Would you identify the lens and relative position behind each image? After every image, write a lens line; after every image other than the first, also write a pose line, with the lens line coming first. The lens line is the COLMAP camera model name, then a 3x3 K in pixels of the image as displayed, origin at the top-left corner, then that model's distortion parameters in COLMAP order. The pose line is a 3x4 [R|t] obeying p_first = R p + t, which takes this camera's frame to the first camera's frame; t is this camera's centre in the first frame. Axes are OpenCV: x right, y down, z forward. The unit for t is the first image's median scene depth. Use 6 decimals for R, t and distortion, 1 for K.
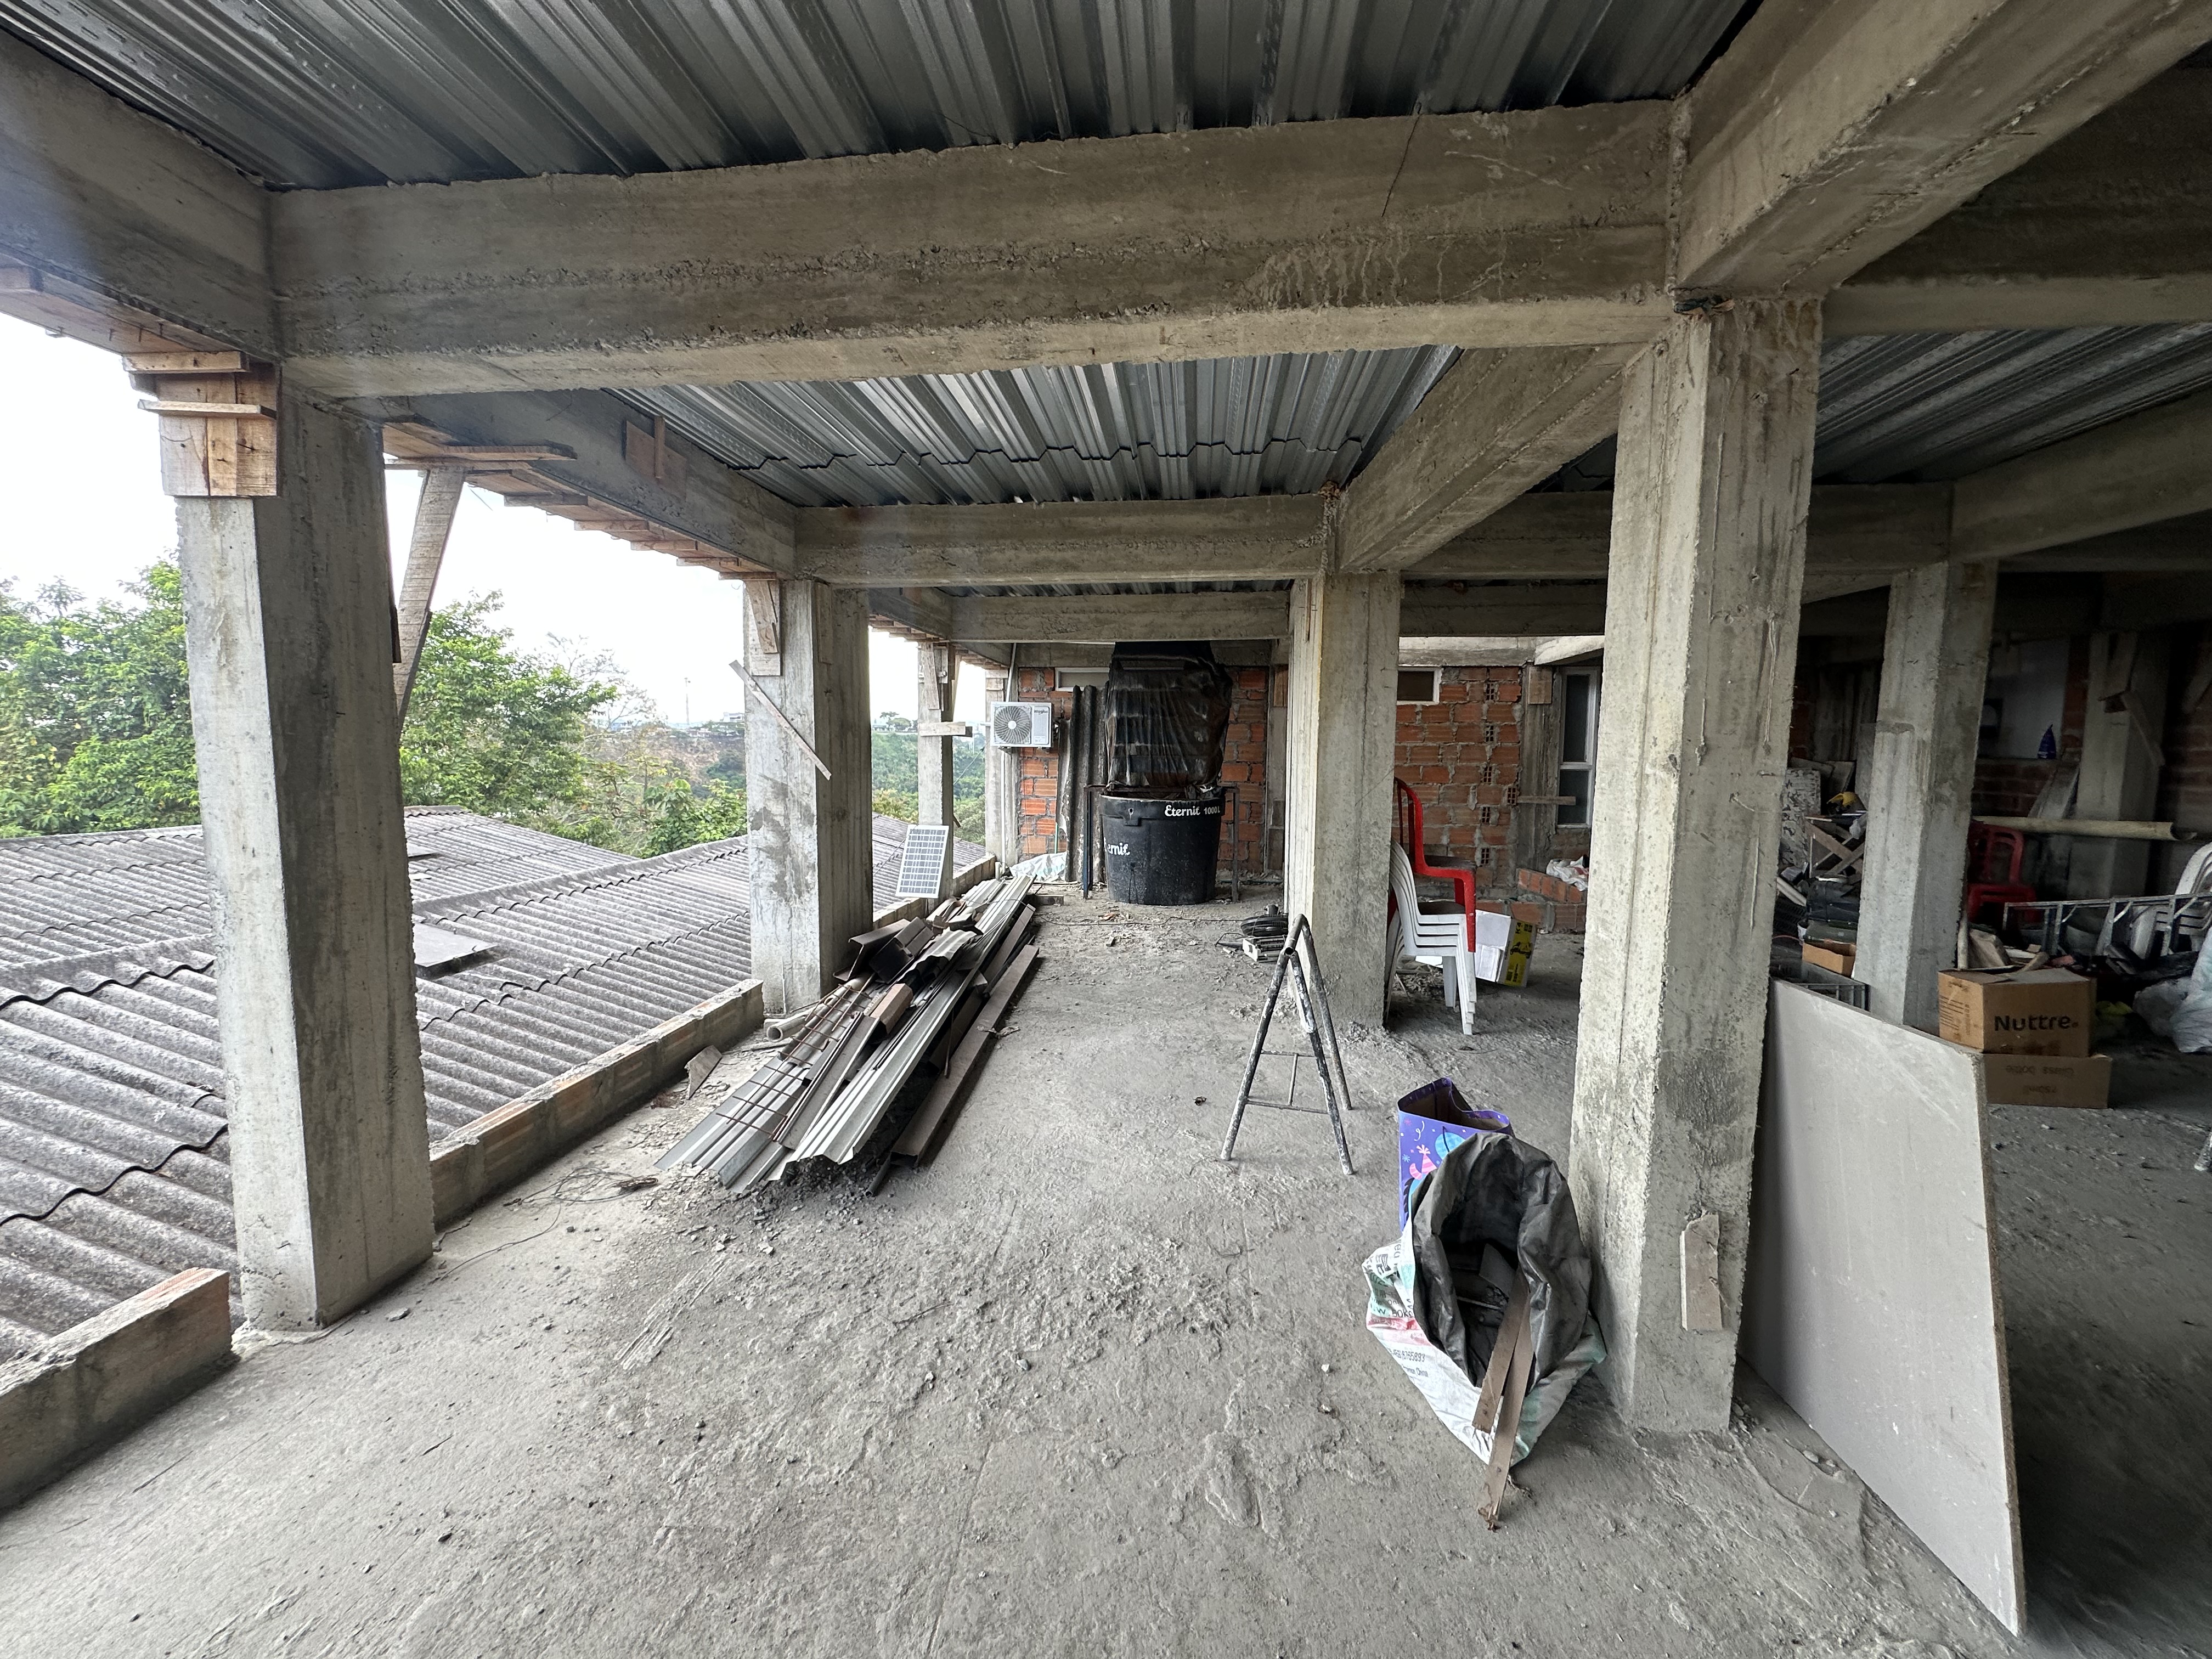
lens RADIAL K [[886.3, 0, 1106.0], [0, 886.3, 829.5], [0, 0, 1]] dist [-0.001180, 0.000109]
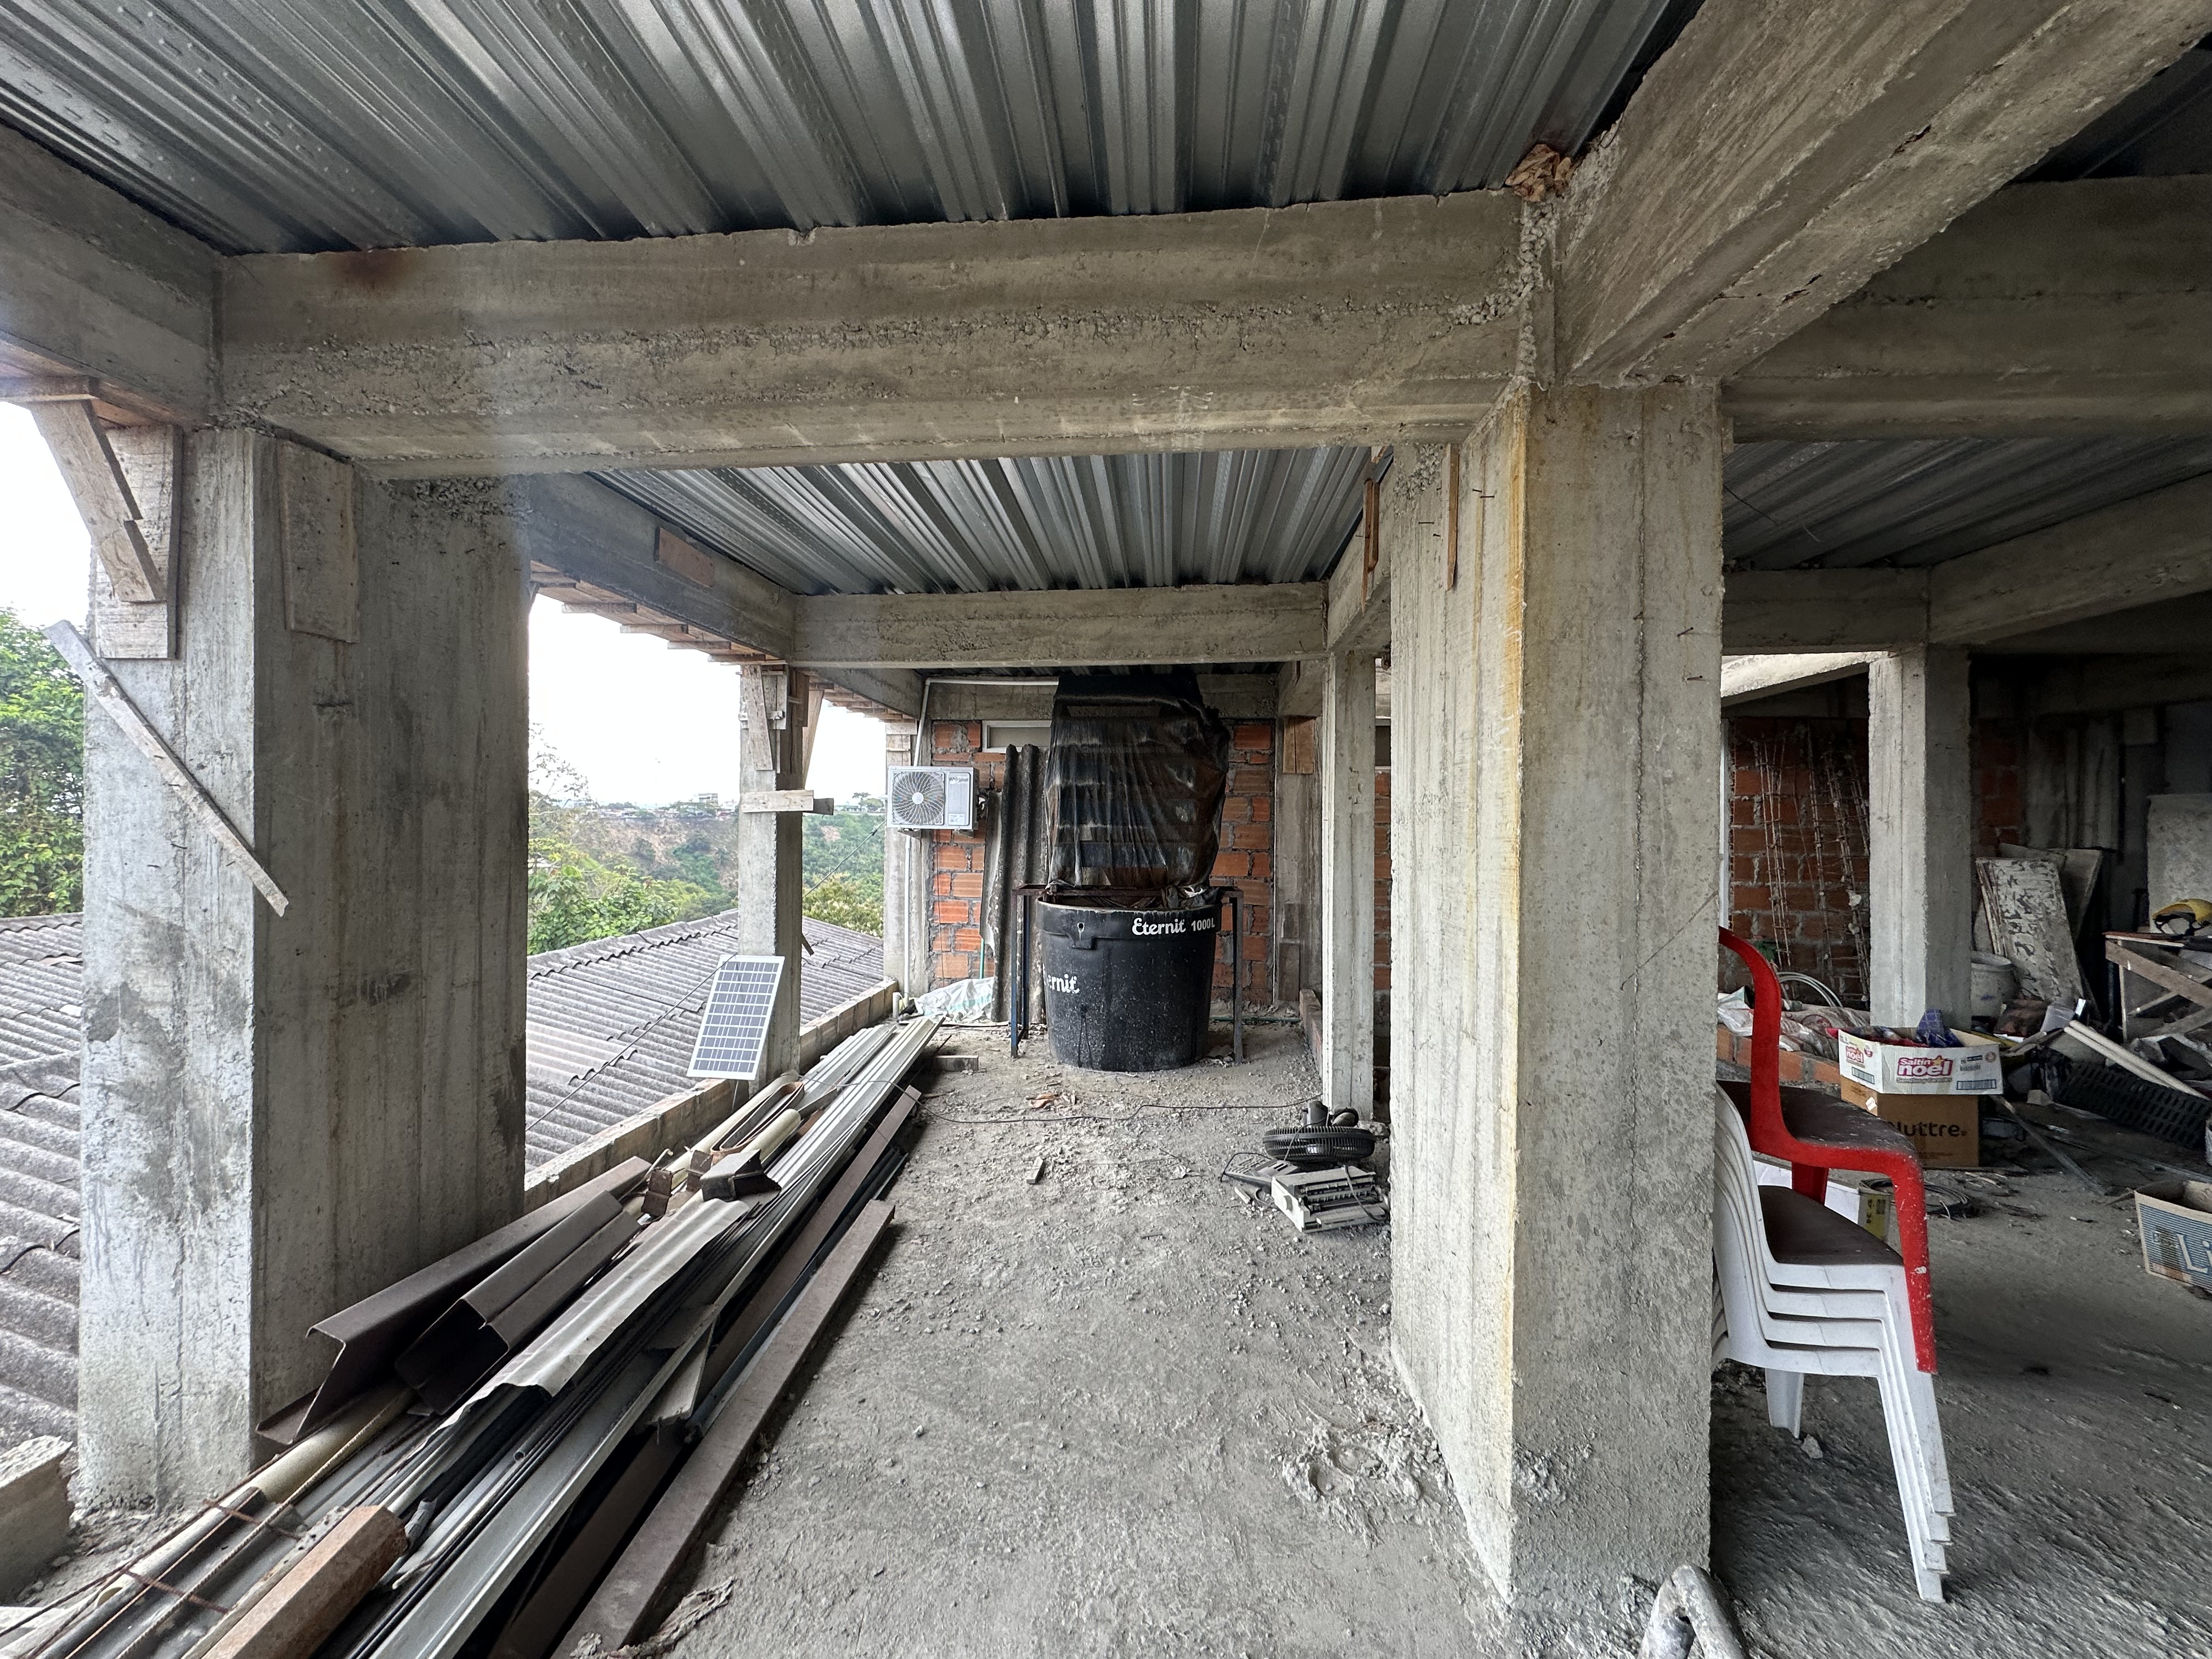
lens RADIAL K [[881.6, 0, 1106.6], [0, 881.6, 827.2], [0, 0, 1]] dist [-0.003731, 0.001025]
pose [[0.999541, -0.000290, 0.030289, 0.029107], [0.003097, 0.995693, -0.092662, -0.035588], [-0.030131, 0.092713, 0.995237, 0.361681]]
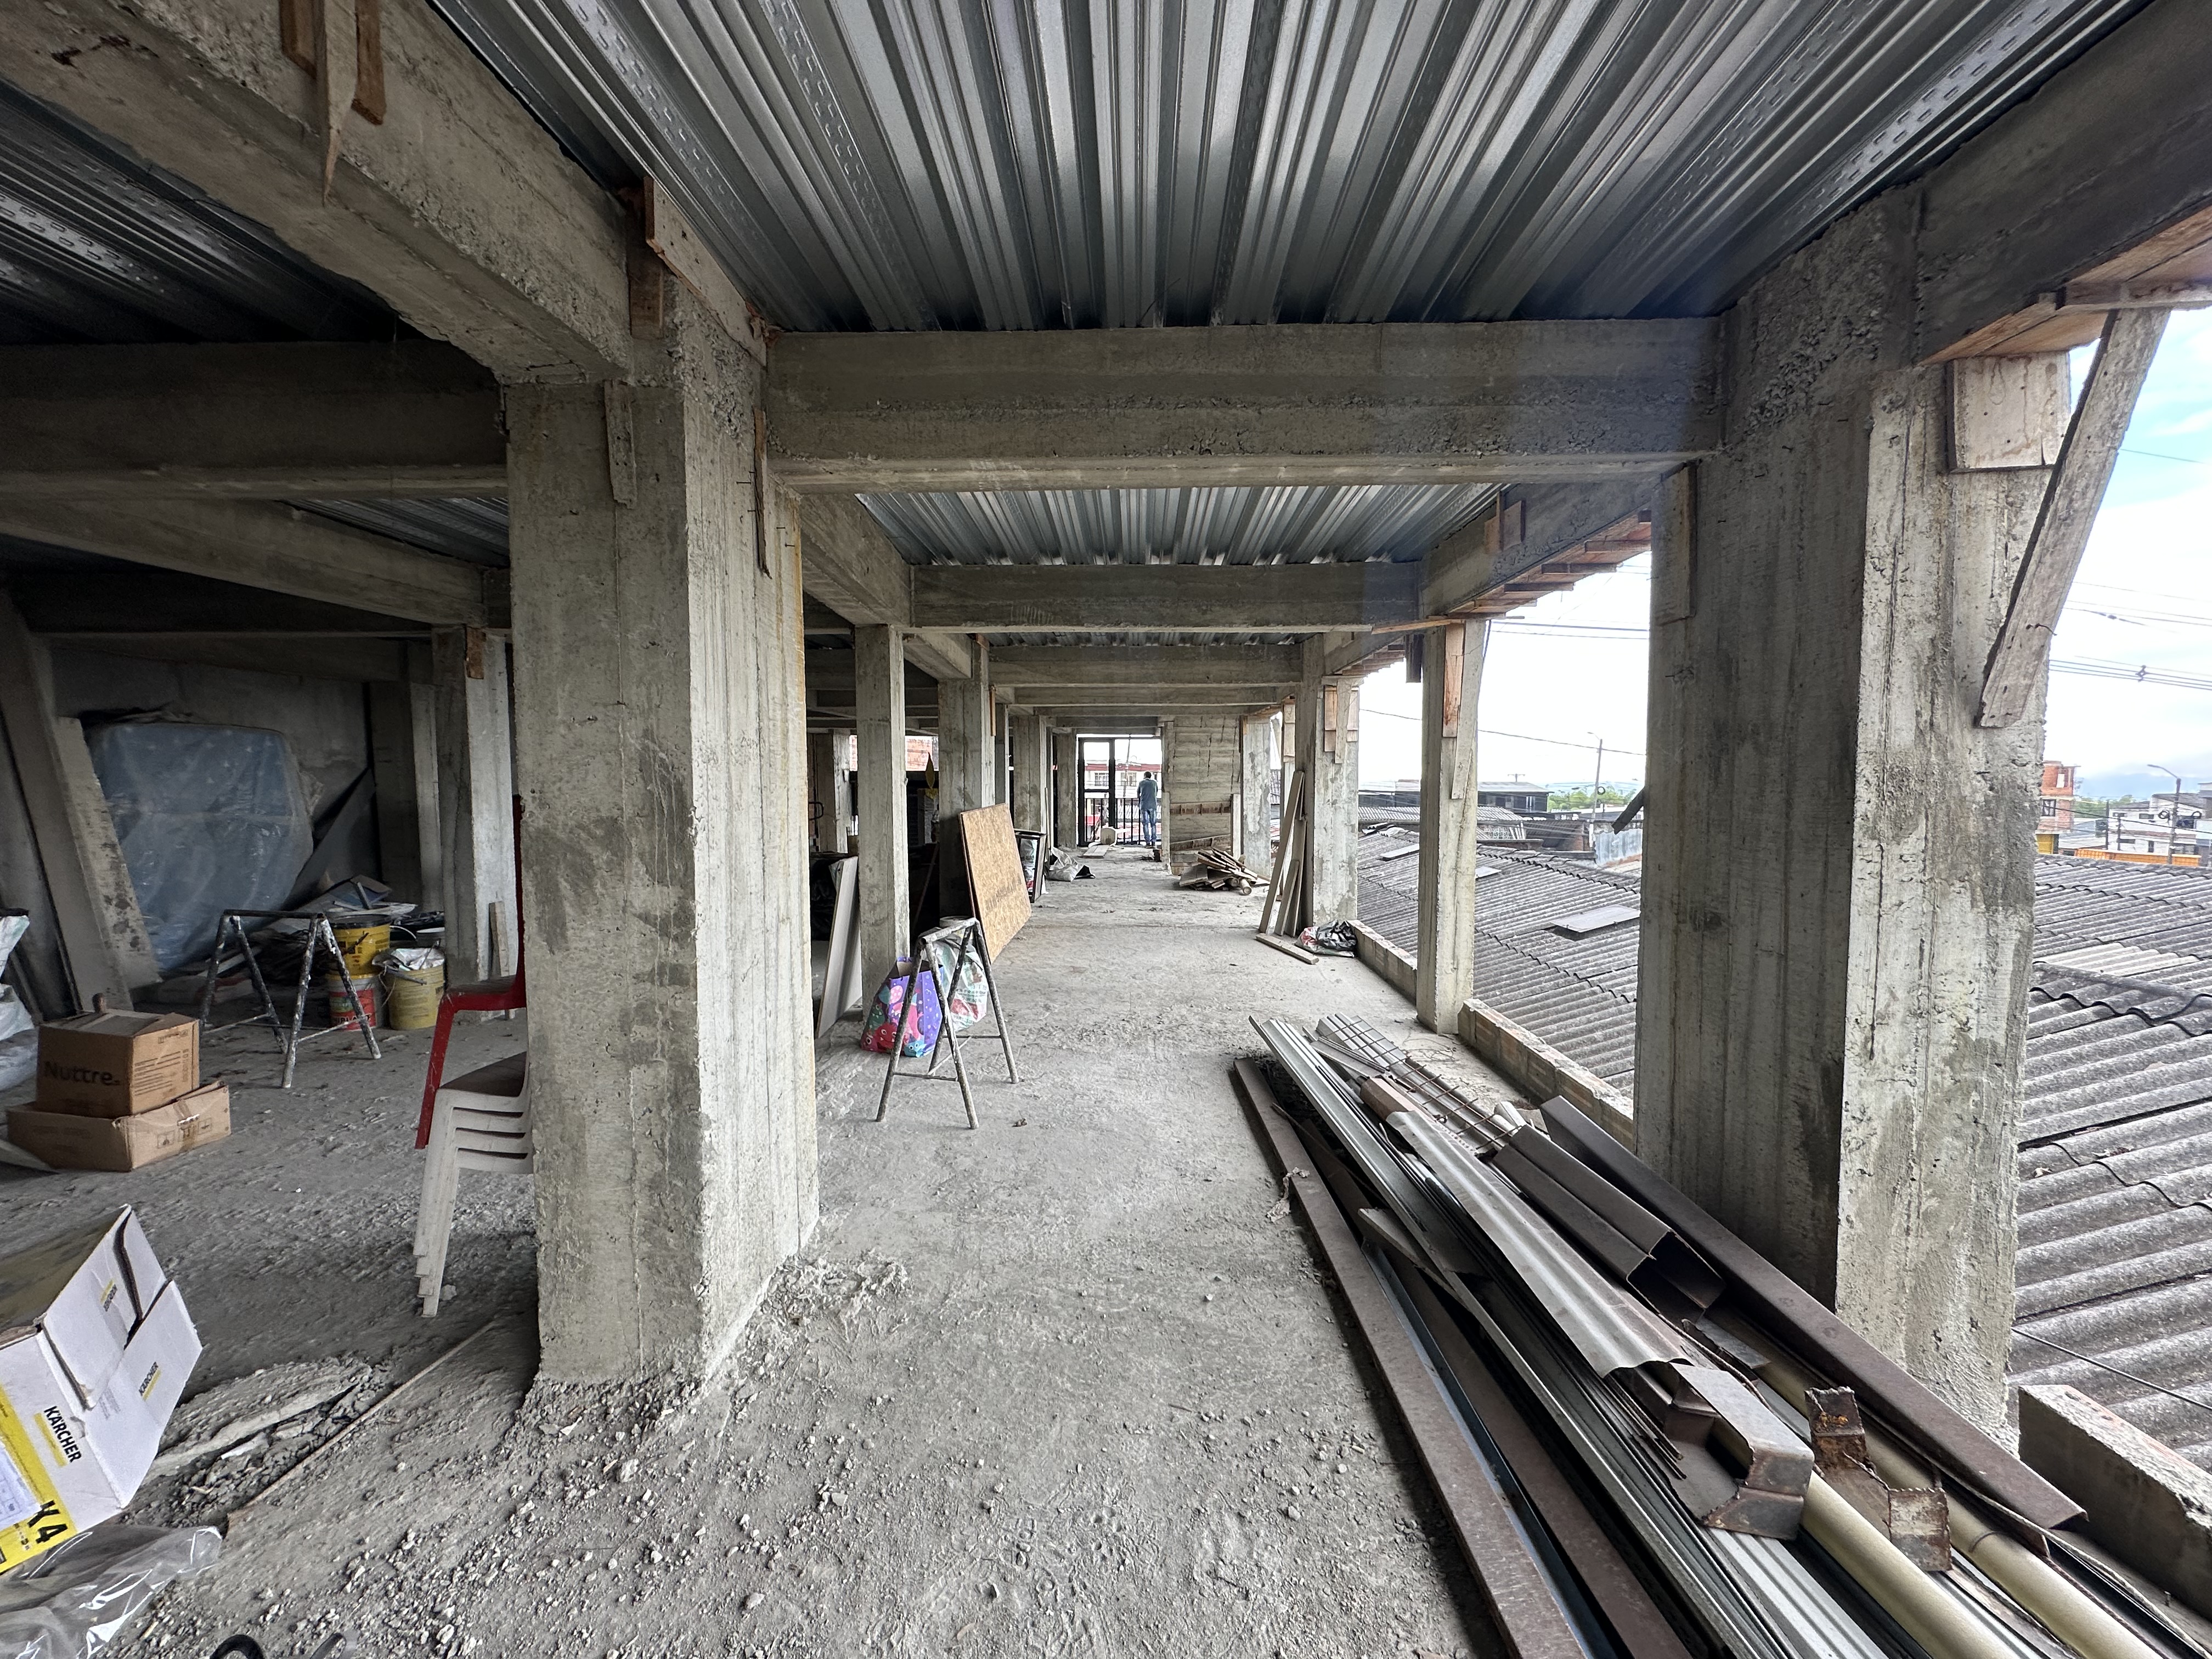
lens RADIAL K [[881.6, 0, 1106.6], [0, 881.6, 827.2], [0, 0, 1]] dist [-0.003731, 0.001025]
pose [[-0.997713, -0.000768, -0.067590, 0.036644], [-0.010882, 0.988717, 0.149399, -0.088081], [0.066713, 0.149793, -0.986464, 0.949431]]
